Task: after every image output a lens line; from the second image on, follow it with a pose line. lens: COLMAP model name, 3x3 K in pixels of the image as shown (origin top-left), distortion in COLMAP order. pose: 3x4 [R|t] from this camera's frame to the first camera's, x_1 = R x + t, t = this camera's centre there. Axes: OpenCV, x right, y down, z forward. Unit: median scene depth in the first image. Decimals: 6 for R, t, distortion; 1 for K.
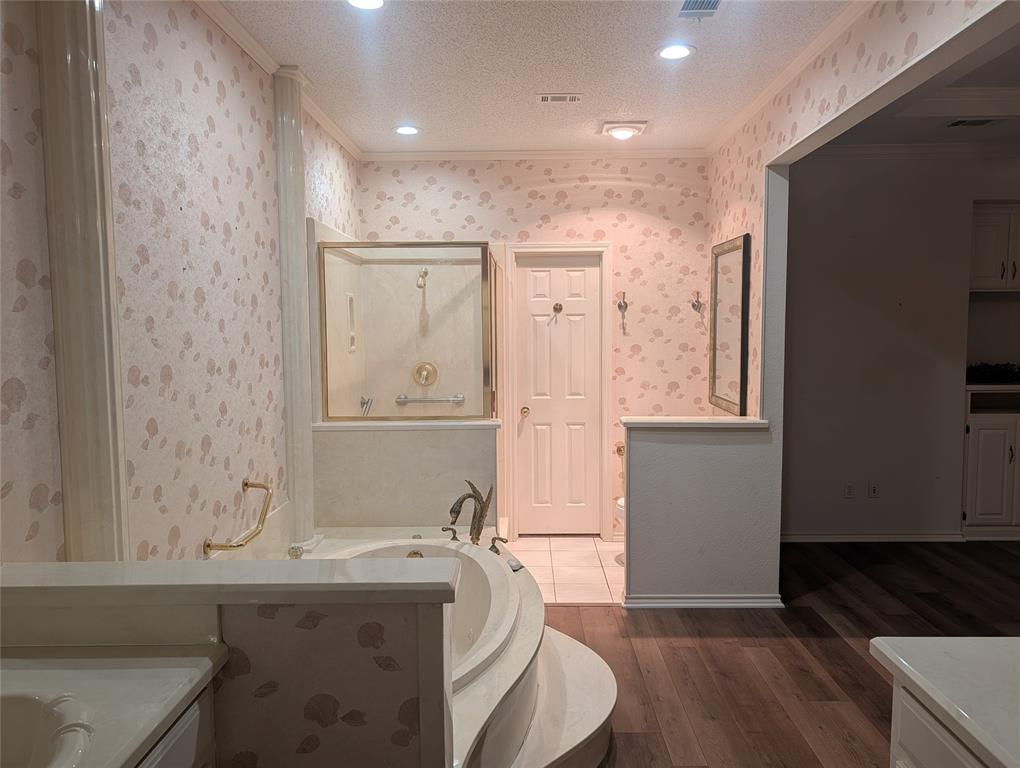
lens RADIAL K [[725.2, 0, 511.9], [0, 725.2, 388.7], [0, 0, 1]] dist [0.071398, -0.100413]
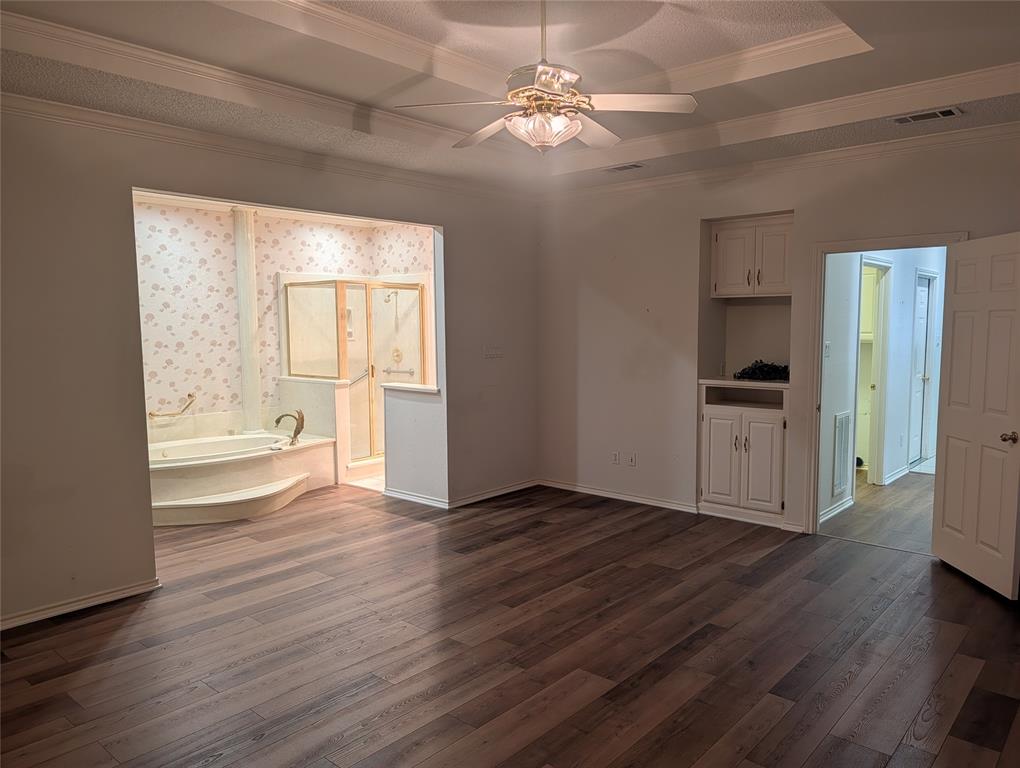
lens RADIAL K [[725.2, 0, 511.9], [0, 725.2, 388.7], [0, 0, 1]] dist [0.071398, -0.100413]
pose [[0.759898, 0.061075, -0.647167, 1.151311], [-0.051829, 0.998099, 0.033336, -0.012792], [0.647973, 0.008210, 0.761619, -0.071961]]
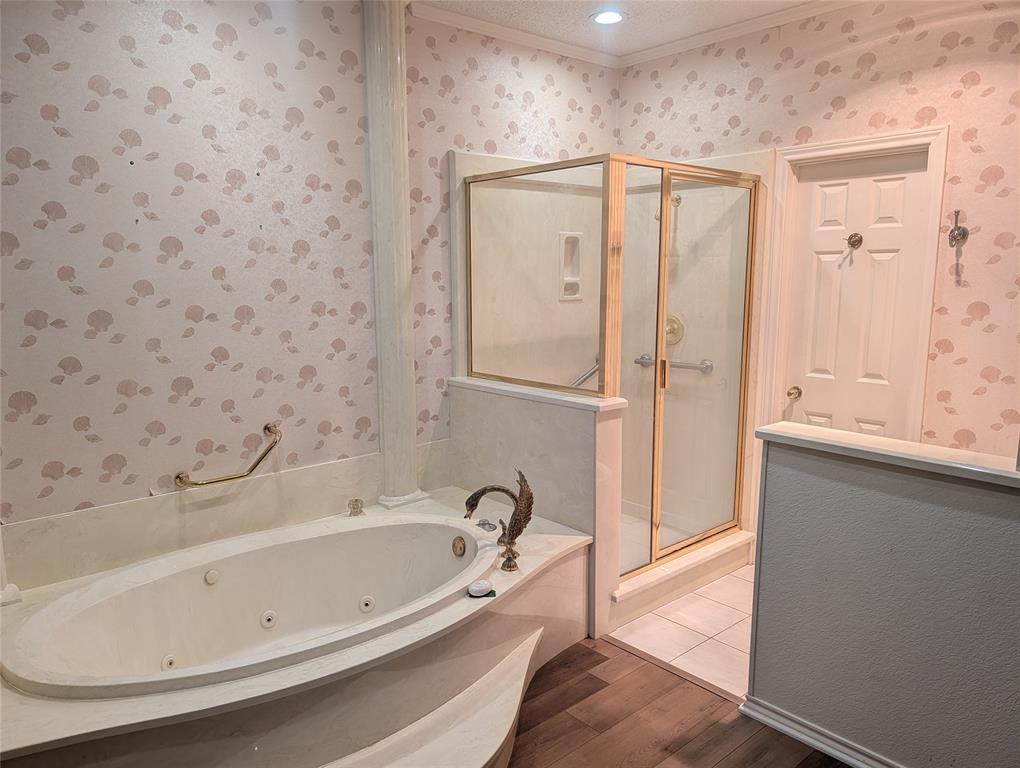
lens RADIAL K [[734.1, 0, 507.0], [0, 734.1, 387.8], [0, 0, 1]] dist [0.065790, -0.053906]
pose [[0.671015, 0.121219, -0.731468, 0.366245], [-0.061841, 0.992257, 0.107708, -0.034194], [0.738860, -0.027039, 0.673316, 0.325015]]
